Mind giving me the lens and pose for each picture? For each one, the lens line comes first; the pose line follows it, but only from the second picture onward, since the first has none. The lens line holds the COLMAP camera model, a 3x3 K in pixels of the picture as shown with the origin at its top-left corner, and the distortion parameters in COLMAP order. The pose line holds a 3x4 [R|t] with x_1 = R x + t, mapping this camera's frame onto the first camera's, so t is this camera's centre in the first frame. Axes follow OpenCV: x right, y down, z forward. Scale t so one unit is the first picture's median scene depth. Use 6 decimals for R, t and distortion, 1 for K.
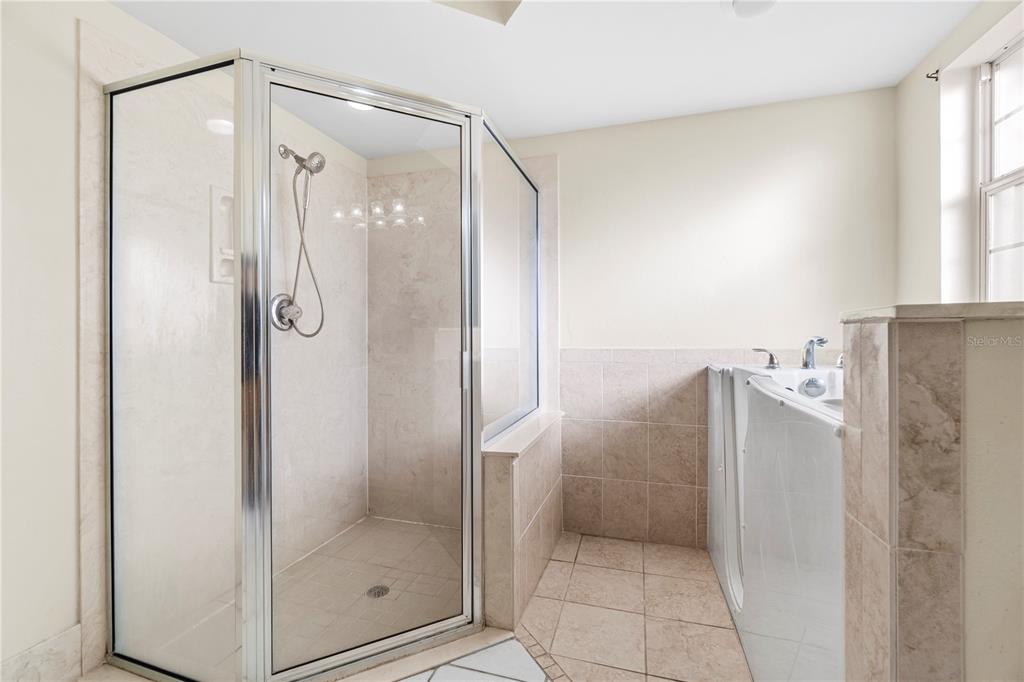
lens RADIAL K [[445.4, 0, 503.6], [0, 445.4, 339.0], [0, 0, 1]] dist [-0.004683, -0.000460]
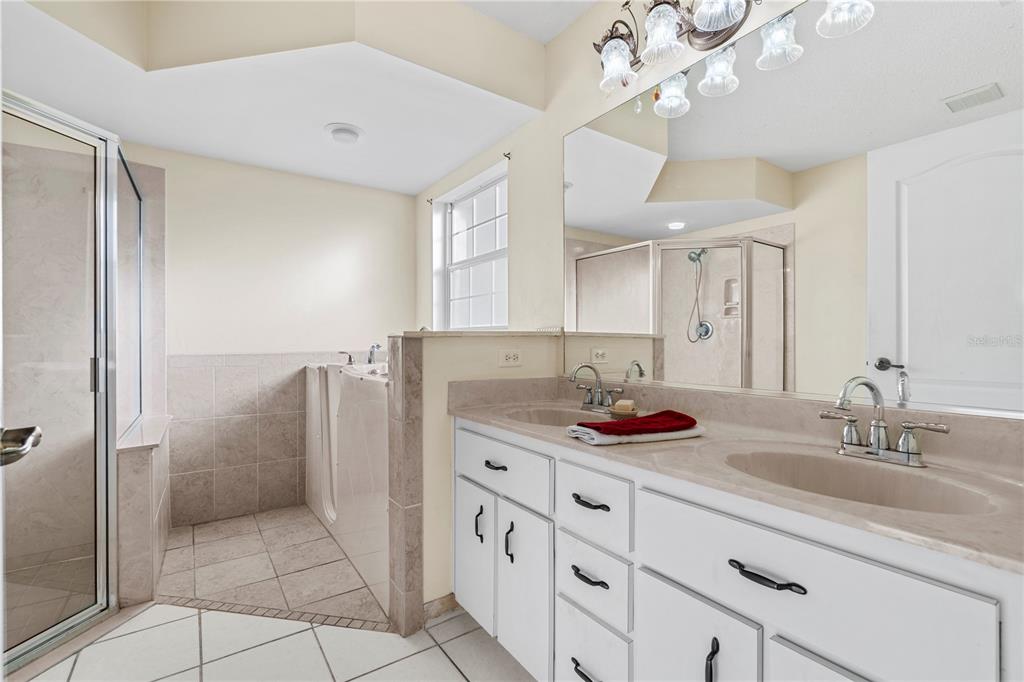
lens RADIAL K [[445.4, 0, 503.6], [0, 445.4, 339.0], [0, 0, 1]] dist [-0.004683, -0.000460]
pose [[0.621340, 0.007543, 0.783505, -0.281551], [0.005898, 0.999880, -0.014303, 0.004131], [-0.783519, 0.013509, 0.621221, -0.379834]]
